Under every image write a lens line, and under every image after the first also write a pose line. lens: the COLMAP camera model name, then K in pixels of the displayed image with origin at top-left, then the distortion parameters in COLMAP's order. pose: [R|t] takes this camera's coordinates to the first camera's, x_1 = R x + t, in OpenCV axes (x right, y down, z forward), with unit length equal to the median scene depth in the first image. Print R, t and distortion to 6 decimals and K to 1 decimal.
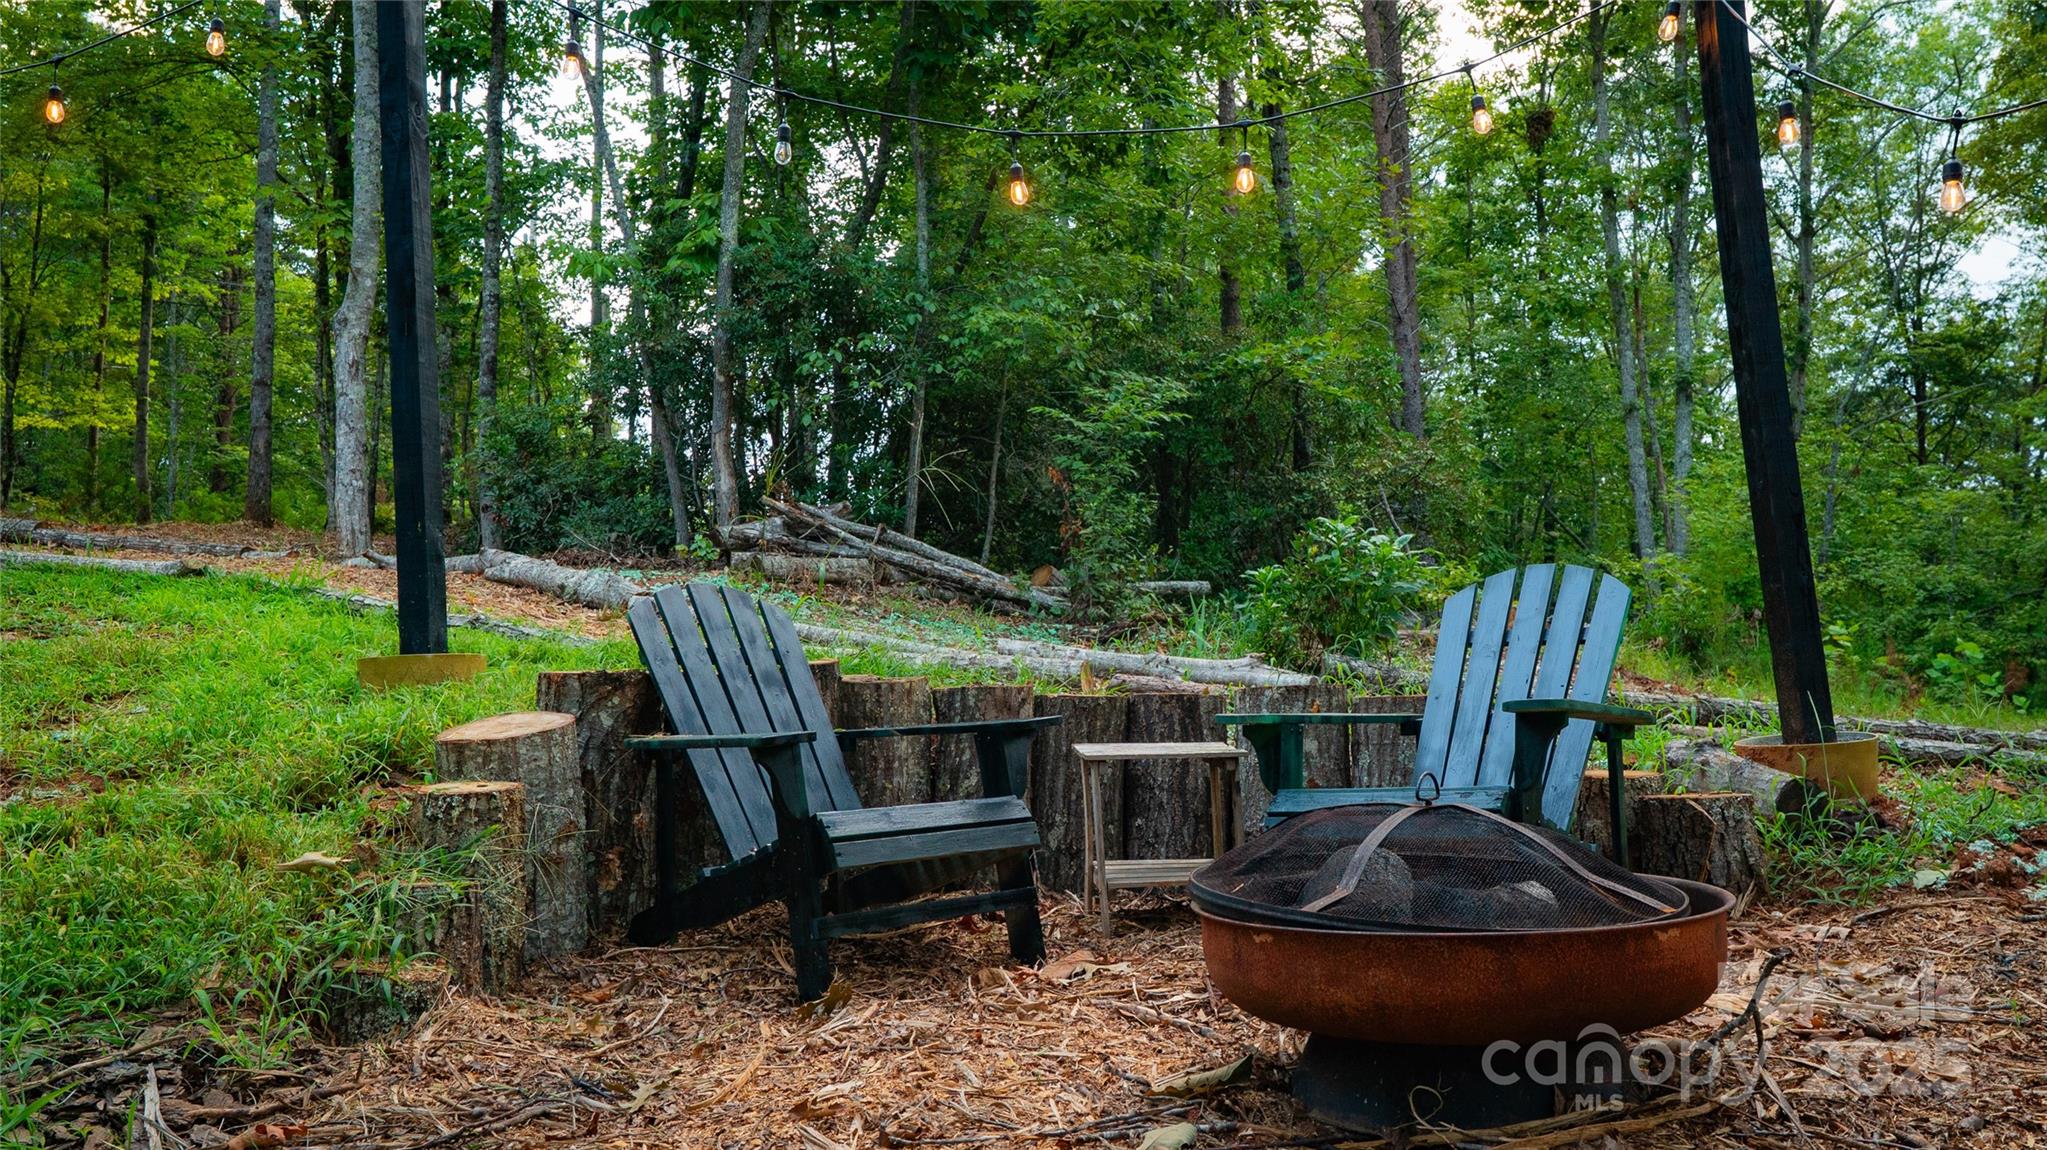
lens RADIAL K [[1656.4, 0, 1014.9], [0, 1656.4, 579.4], [0, 0, 1]] dist [0.007327, 0.004627]
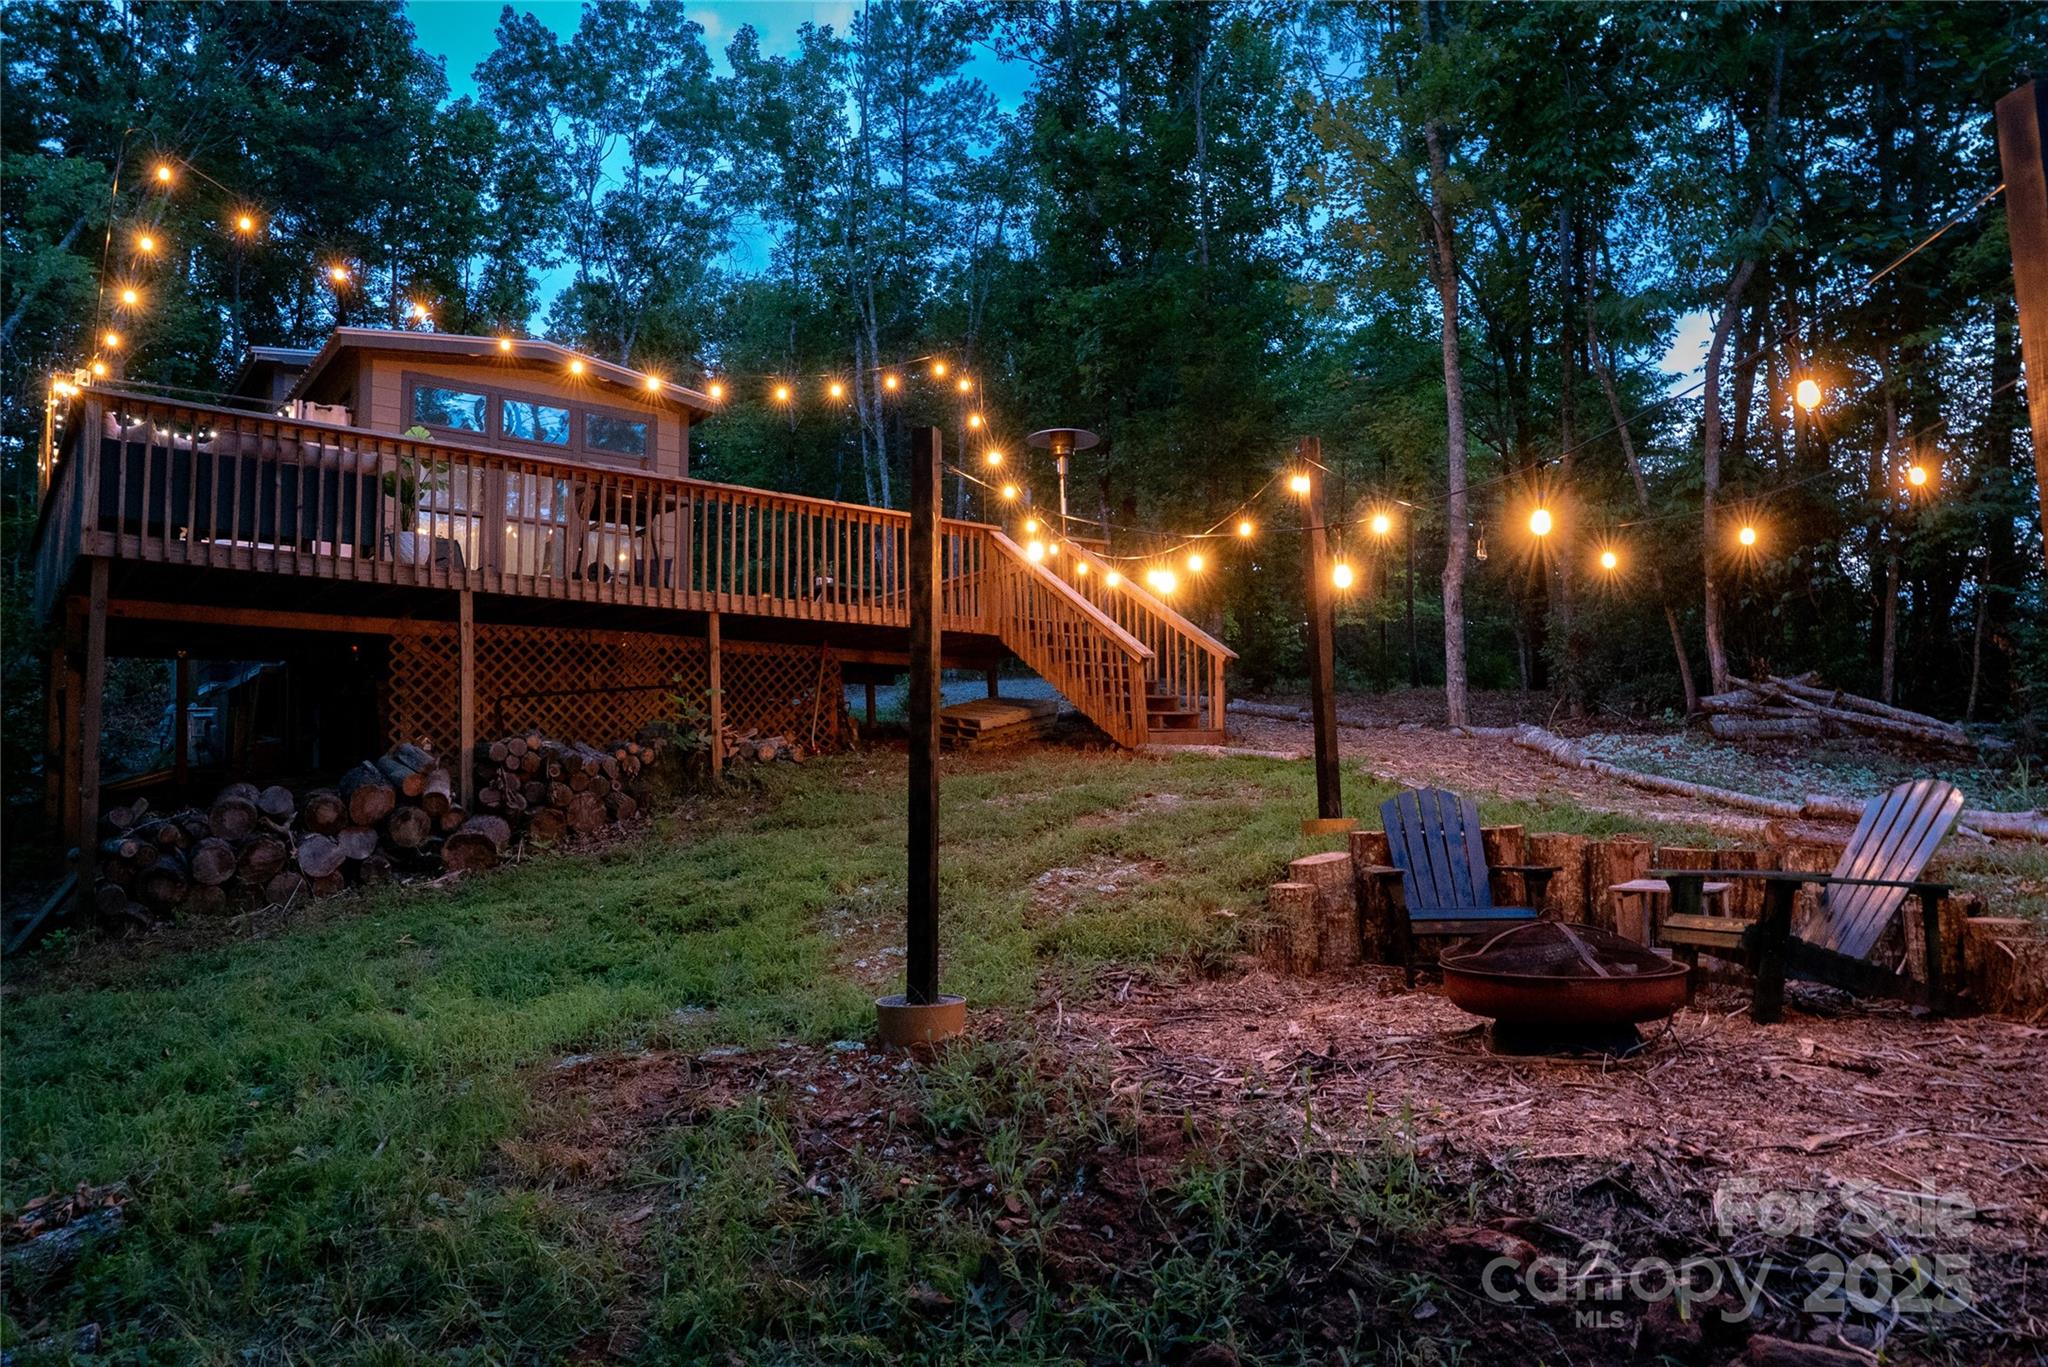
lens RADIAL K [[1360.5, 0, 1024.9], [0, 1360.5, 685.1], [0, 0, 1]] dist [0.001160, -0.000195]
pose [[0.681509, -0.047985, -0.730235, 0.269497], [0.045009, 0.998707, -0.023621, -0.041471], [0.730424, -0.016769, 0.682788, -0.184525]]
